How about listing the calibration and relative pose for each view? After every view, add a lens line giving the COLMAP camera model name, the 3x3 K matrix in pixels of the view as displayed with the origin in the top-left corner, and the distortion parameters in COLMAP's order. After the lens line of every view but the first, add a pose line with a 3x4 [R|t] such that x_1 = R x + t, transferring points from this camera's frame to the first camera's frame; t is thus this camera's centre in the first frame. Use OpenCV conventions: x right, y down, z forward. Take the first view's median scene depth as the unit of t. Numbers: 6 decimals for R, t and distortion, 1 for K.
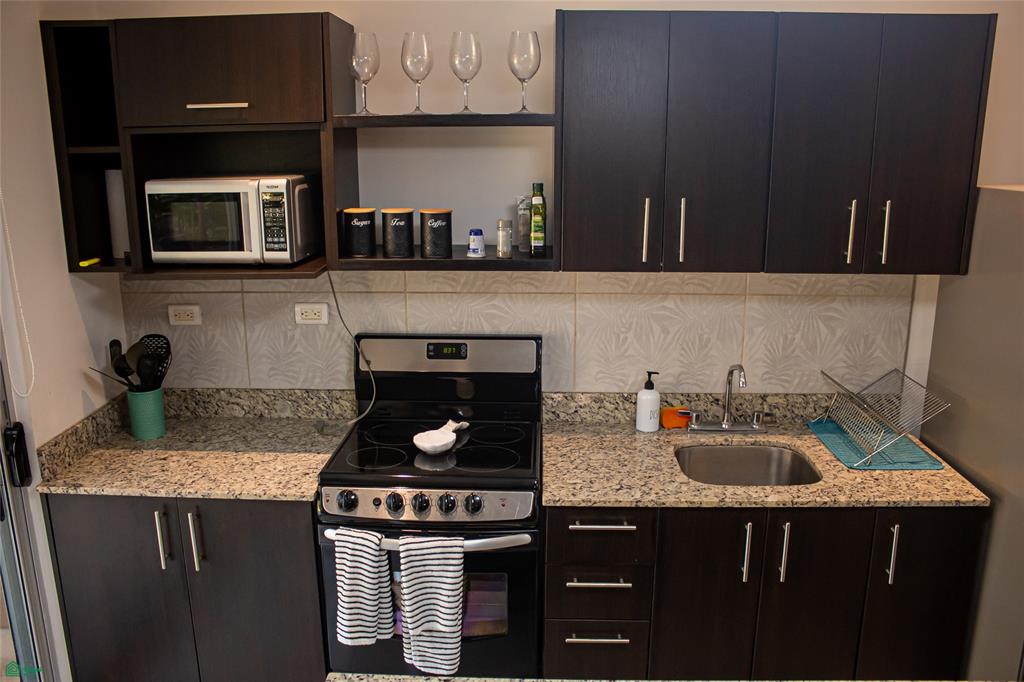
lens RADIAL K [[843.6, 0, 494.7], [0, 843.6, 347.6], [0, 0, 1]] dist [-0.154039, 0.125759]
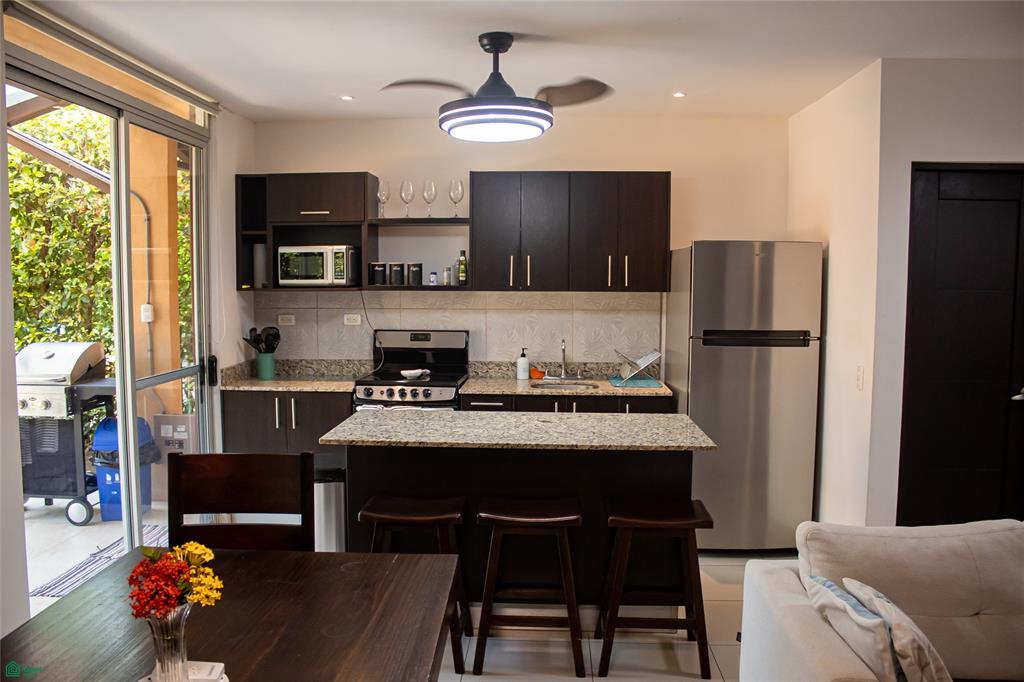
lens RADIAL K [[843.6, 0, 494.7], [0, 843.6, 347.6], [0, 0, 1]] dist [-0.154039, 0.125759]
pose [[0.999771, 0.009972, -0.018948, 0.174707], [-0.012923, 0.986608, -0.162598, 0.391387], [0.017073, 0.162806, 0.986510, -1.060259]]
